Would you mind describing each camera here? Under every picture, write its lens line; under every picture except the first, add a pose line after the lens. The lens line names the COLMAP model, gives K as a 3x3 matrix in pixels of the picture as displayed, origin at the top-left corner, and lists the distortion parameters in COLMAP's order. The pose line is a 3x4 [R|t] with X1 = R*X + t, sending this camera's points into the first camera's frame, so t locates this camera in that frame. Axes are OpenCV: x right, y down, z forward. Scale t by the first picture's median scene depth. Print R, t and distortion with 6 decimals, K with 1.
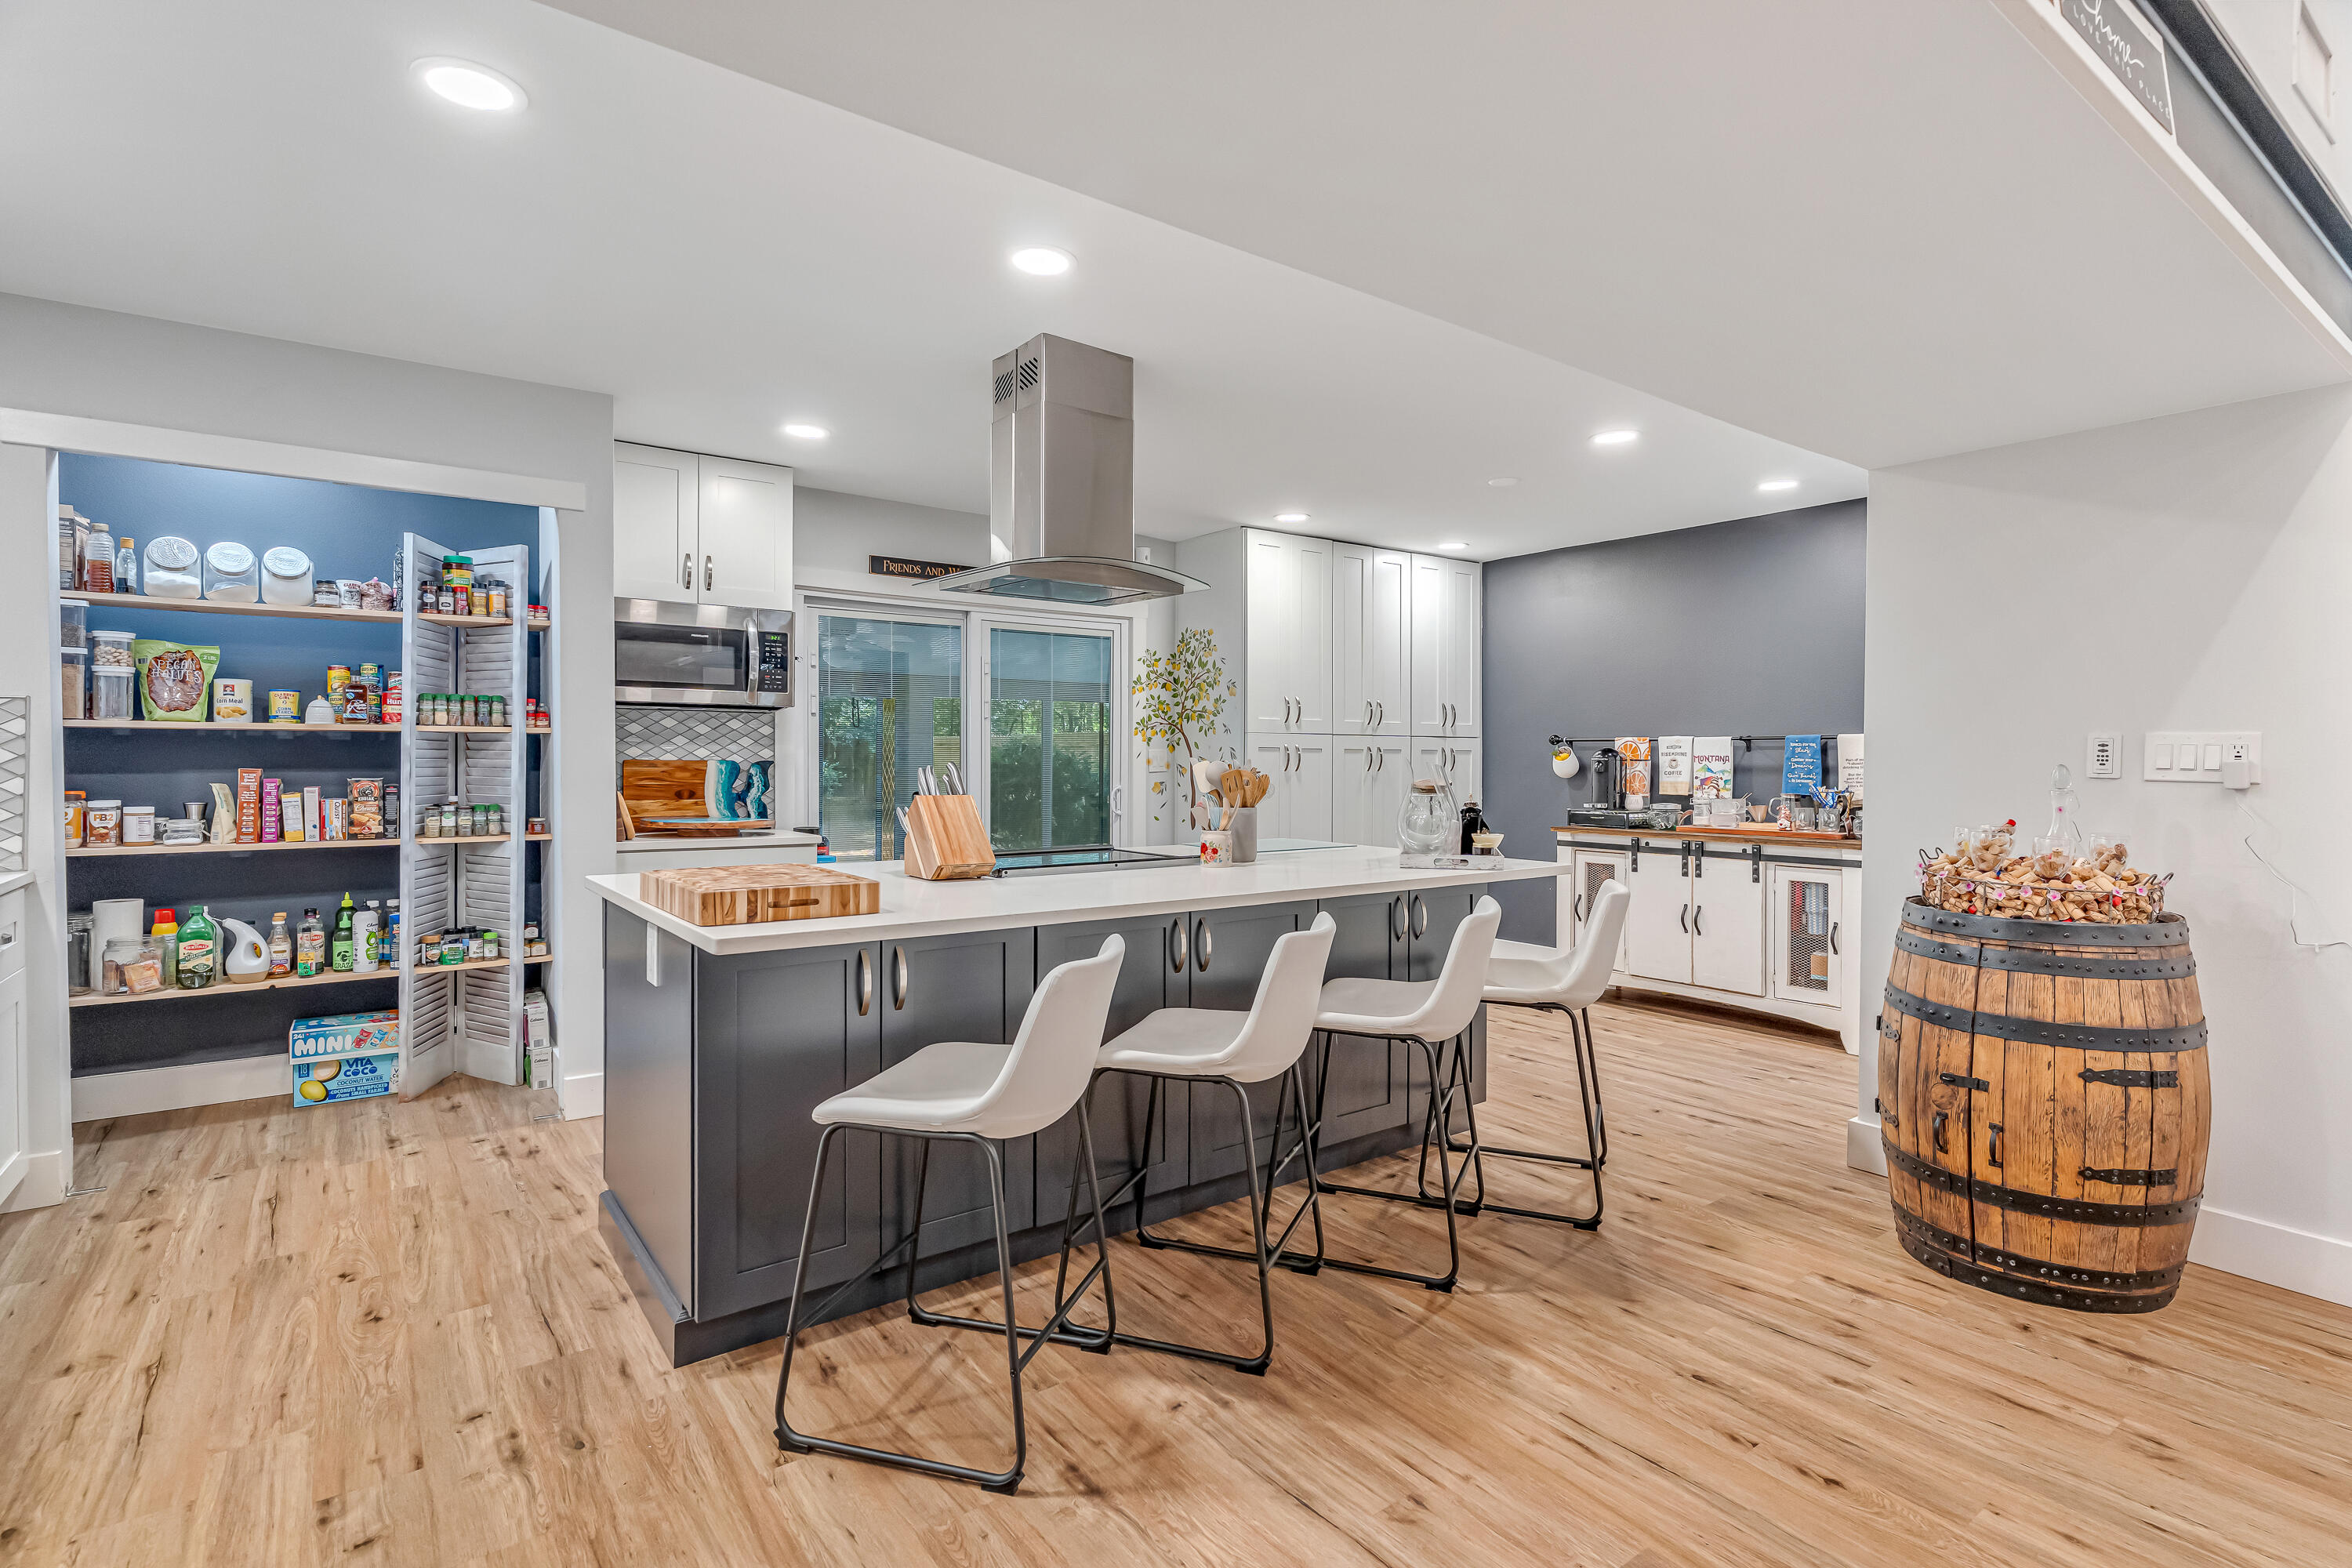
lens RADIAL K [[1122.7, 0, 1178.2], [0, 1122.7, 765.1], [0, 0, 1]] dist [0.001899, 0.000210]
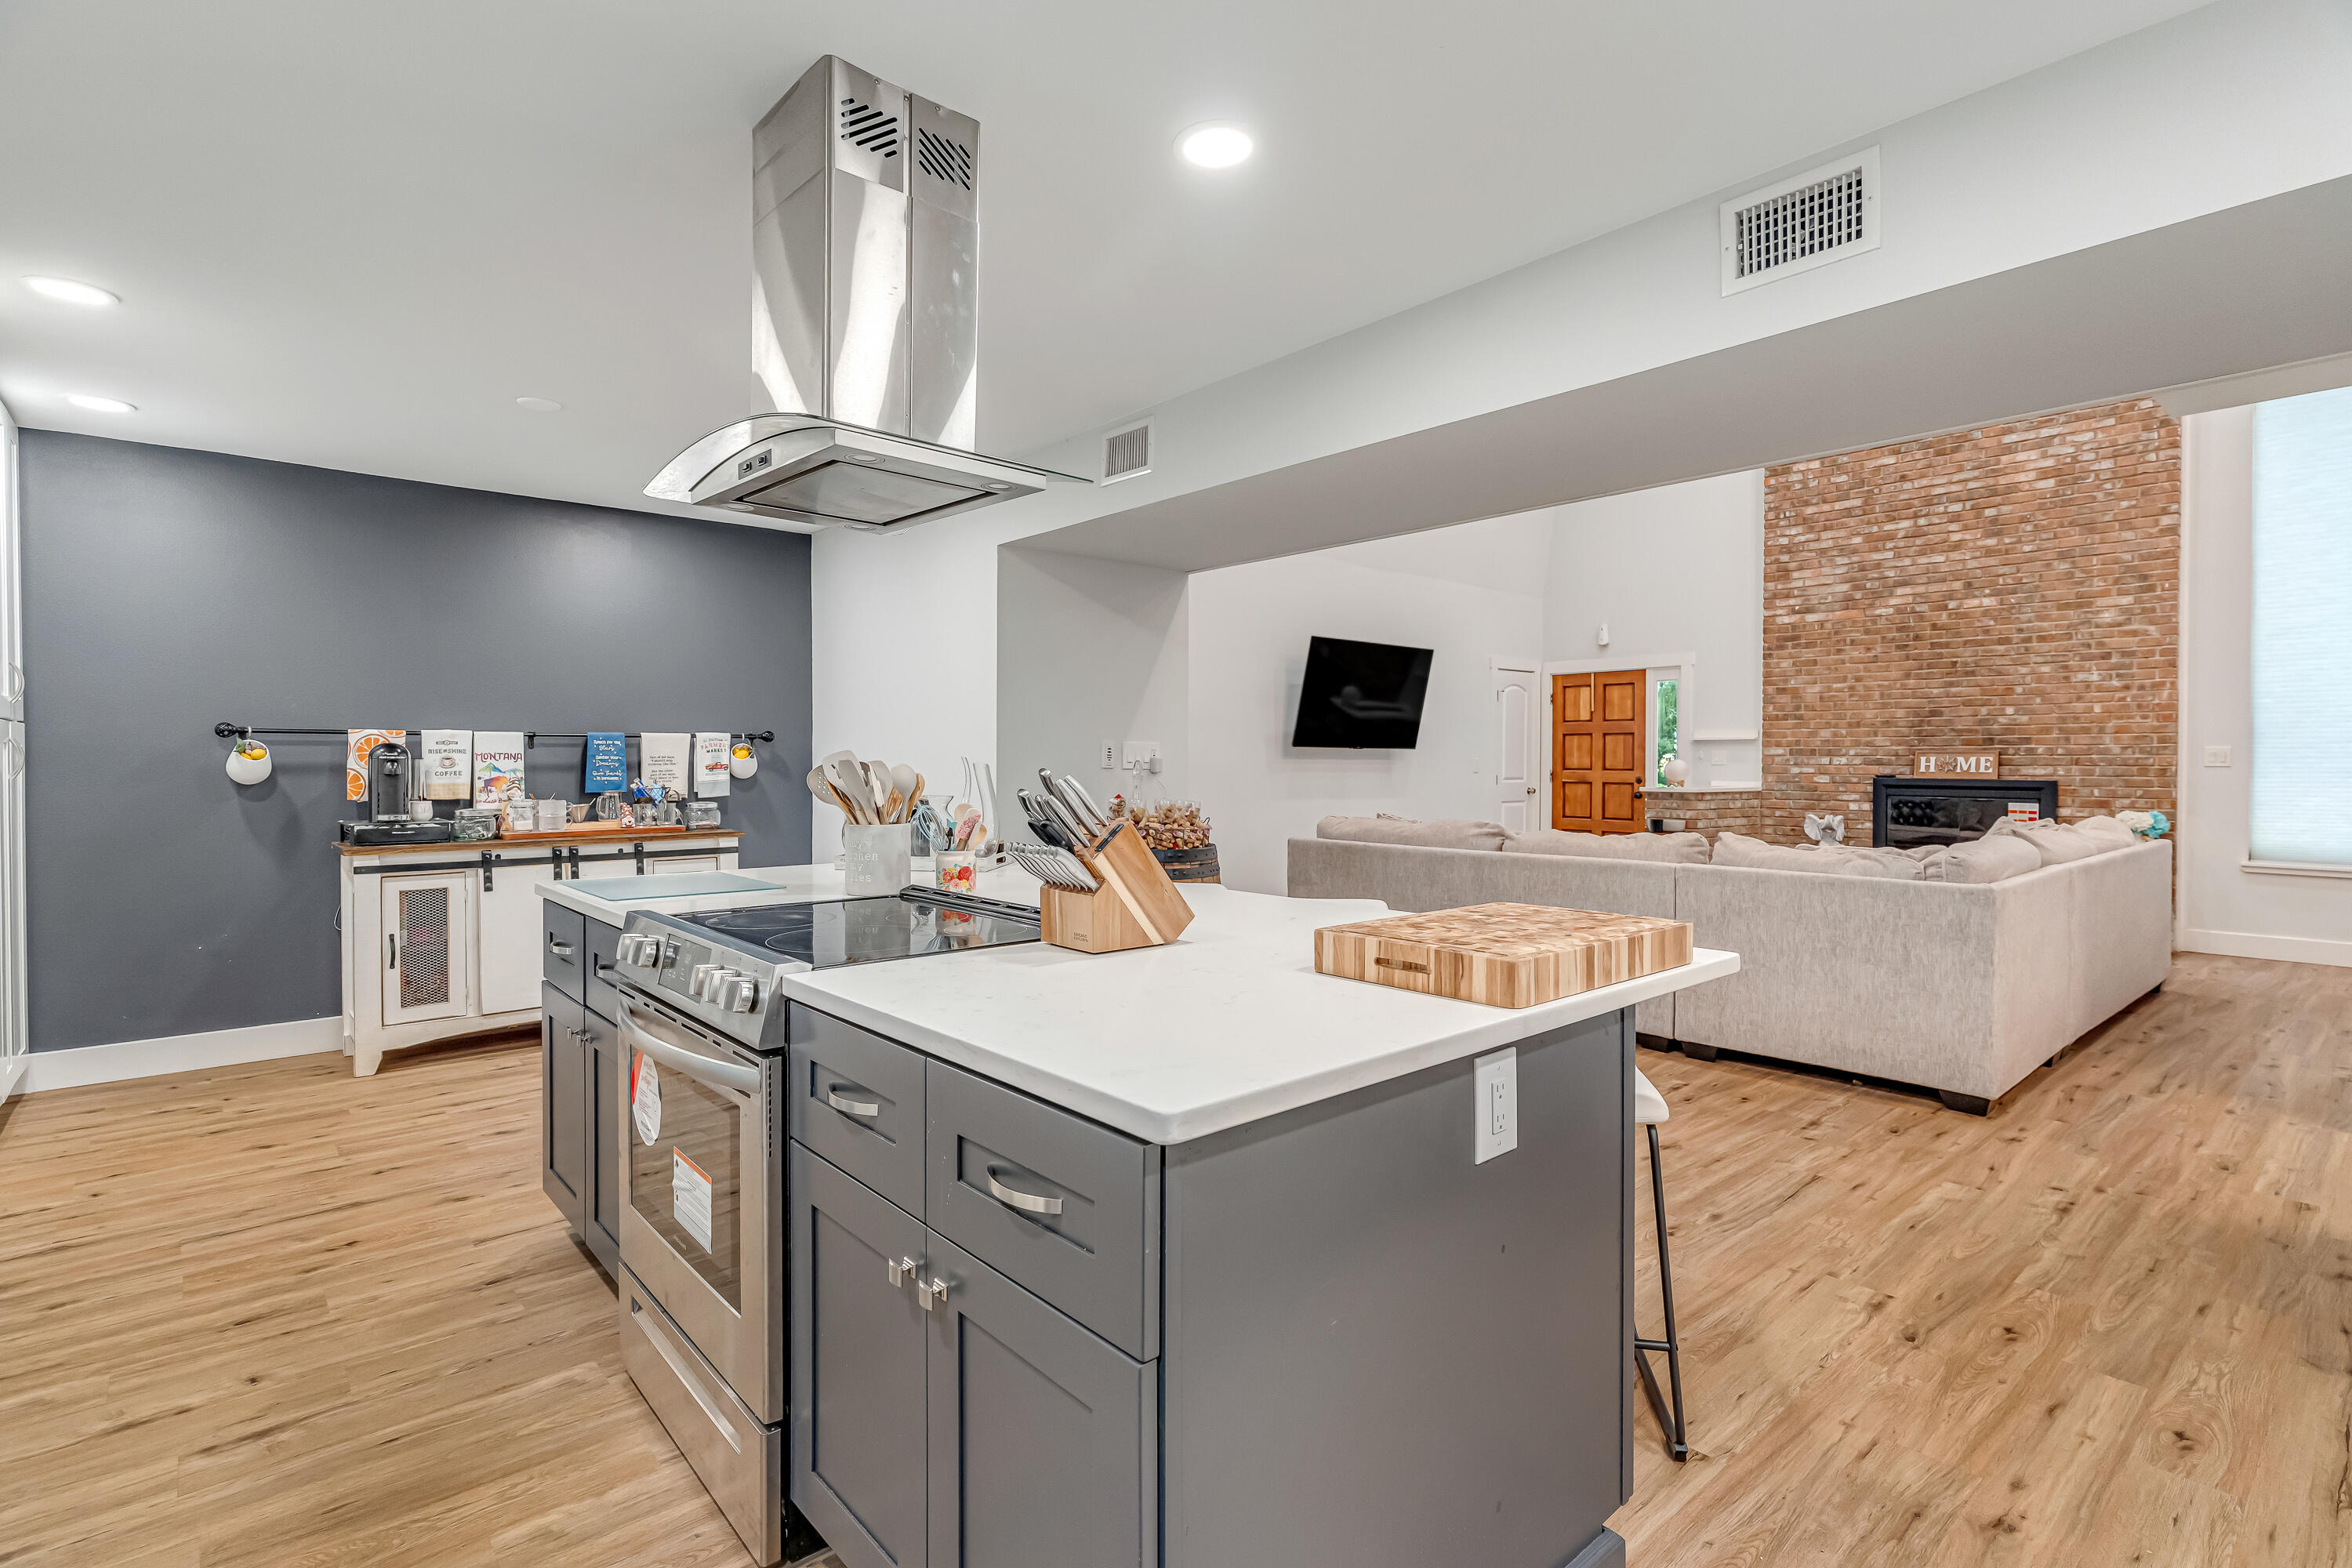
lens RADIAL K [[1120.1, 0, 1180.0], [0, 1120.1, 772.4], [0, 0, 1]] dist [0.003979, 0.000153]
pose [[-0.080866, -0.018235, 0.996558, -0.633698], [0.005627, 0.999808, 0.018751, -0.009140], [-0.996709, 0.007124, -0.080748, 0.745259]]
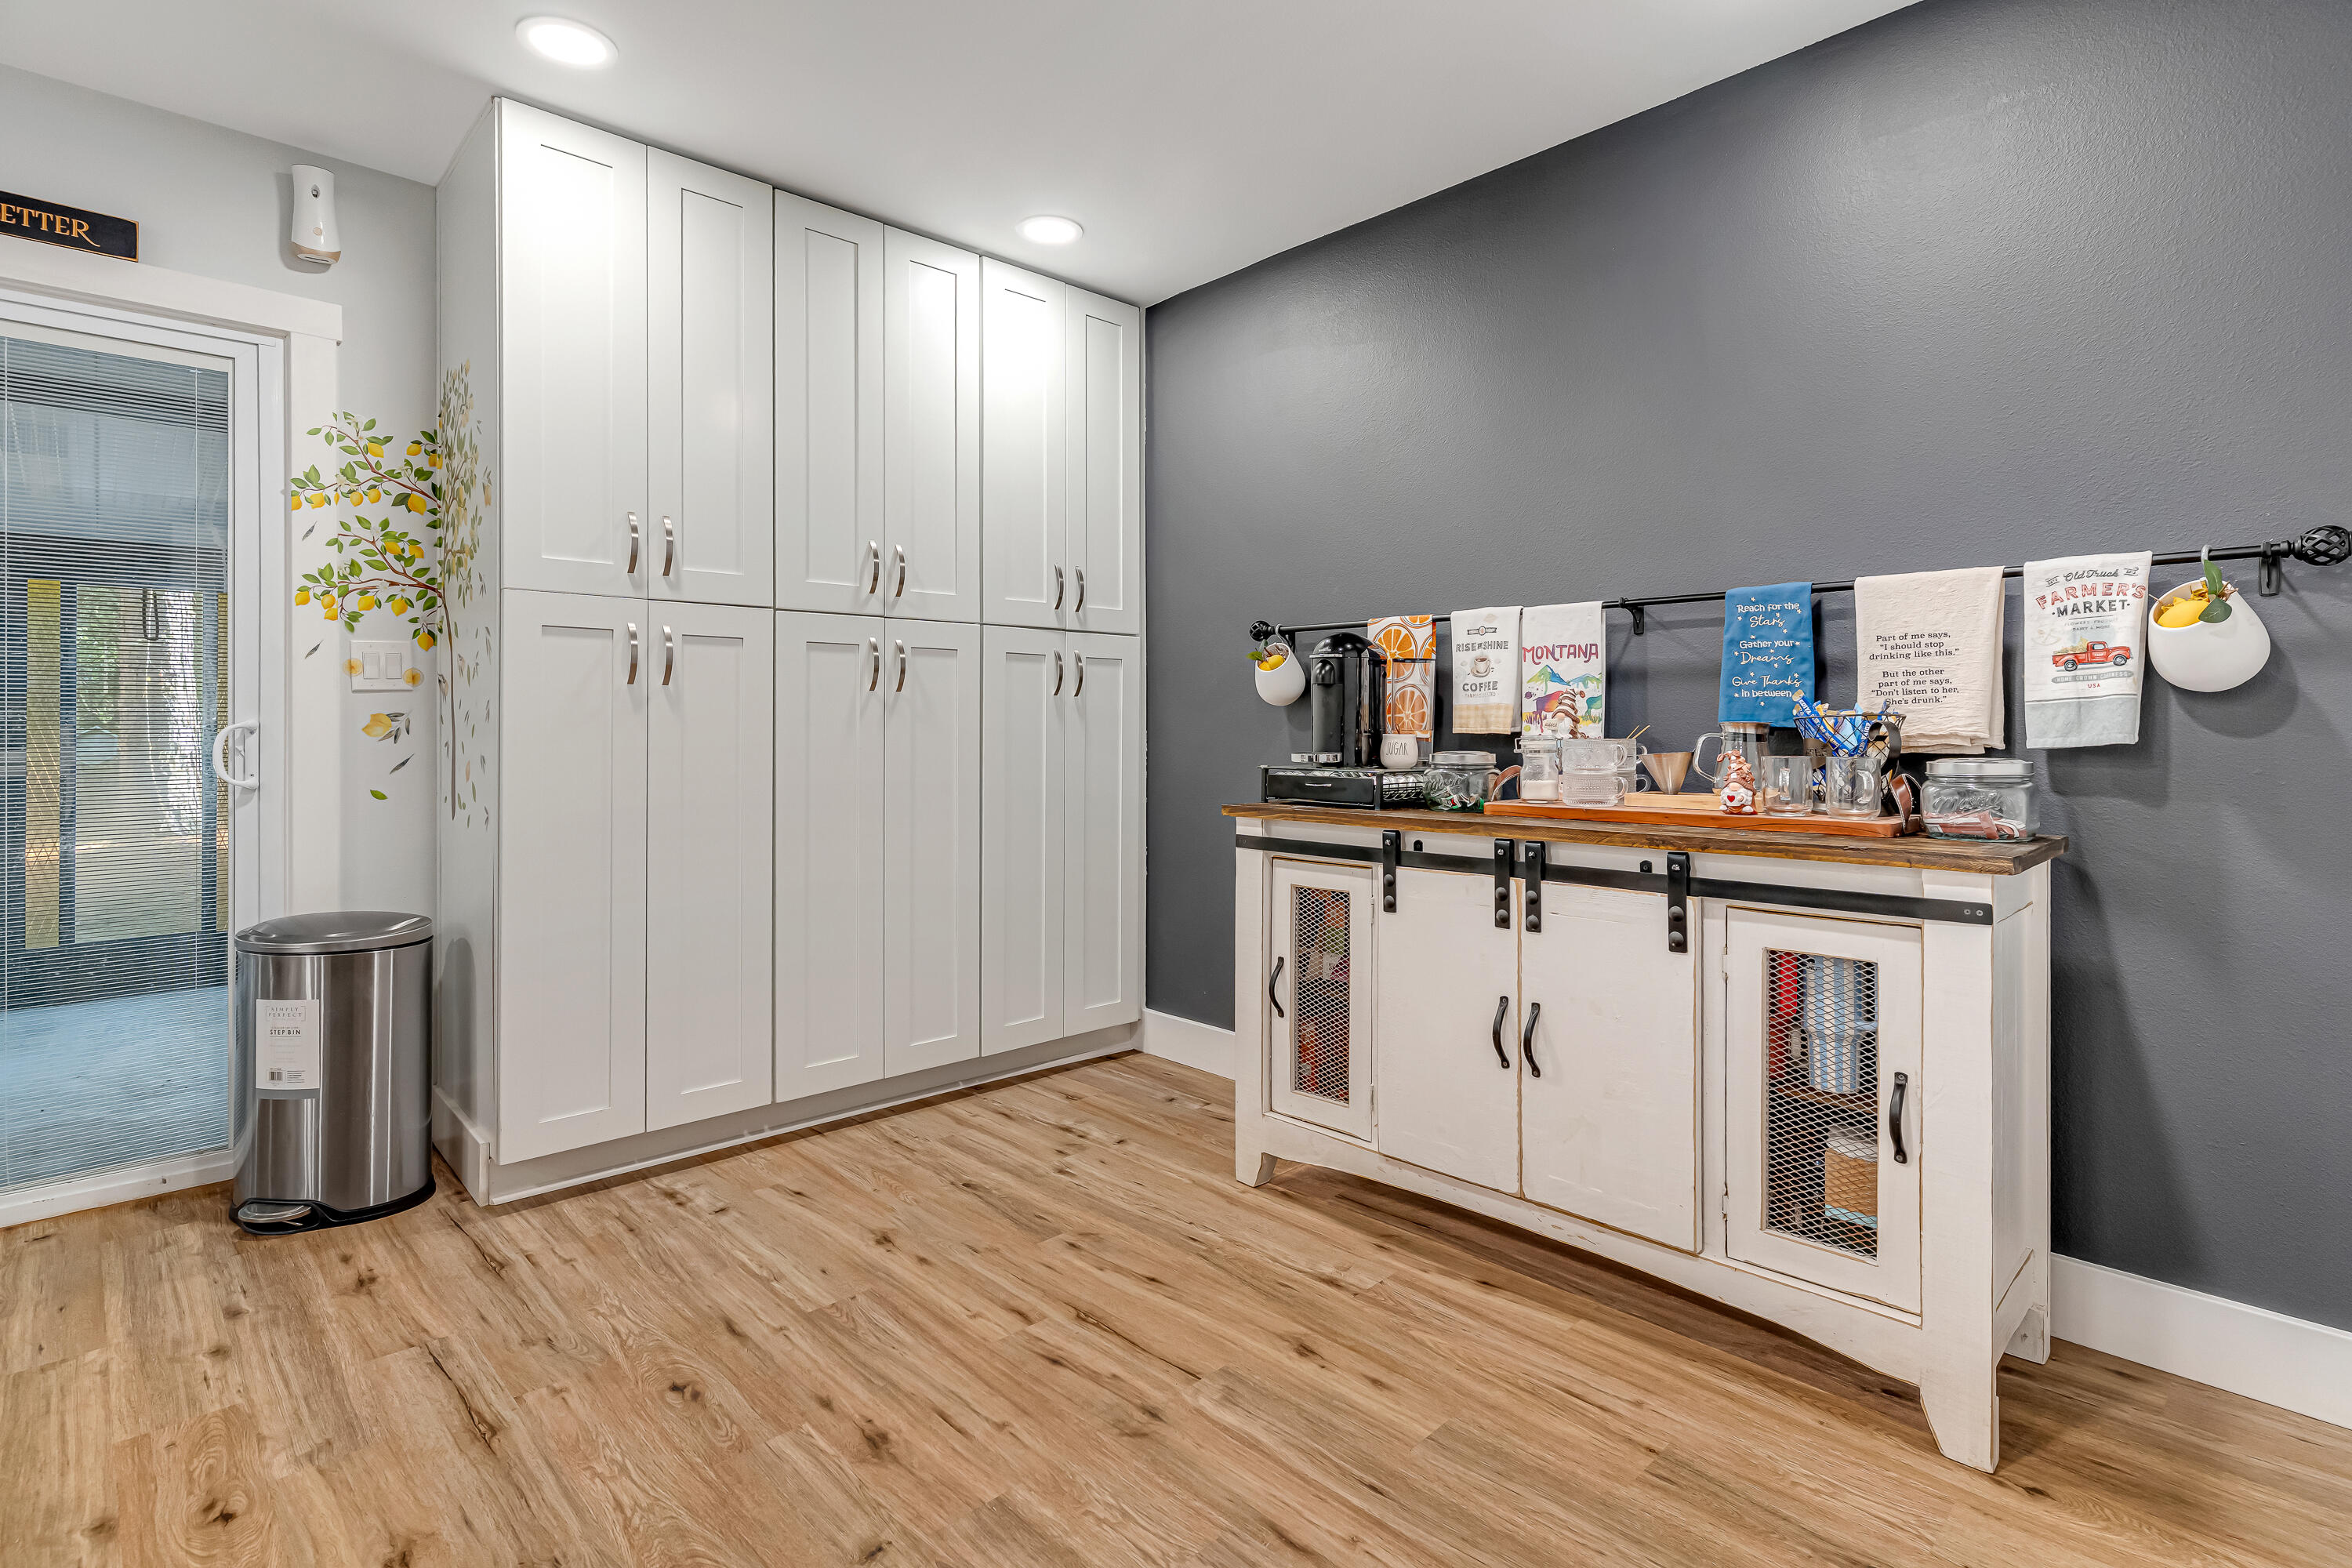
lens RADIAL K [[1138.6, 0, 1175.0], [0, 1138.6, 722.5], [0, 0, 1]] dist [0.004537, 0.000037]
pose [[0.991609, -0.001648, 0.129262, 0.365795], [0.002975, 0.999945, -0.010073, 0.037471], [-0.129239, 0.010373, 0.991559, 0.789752]]
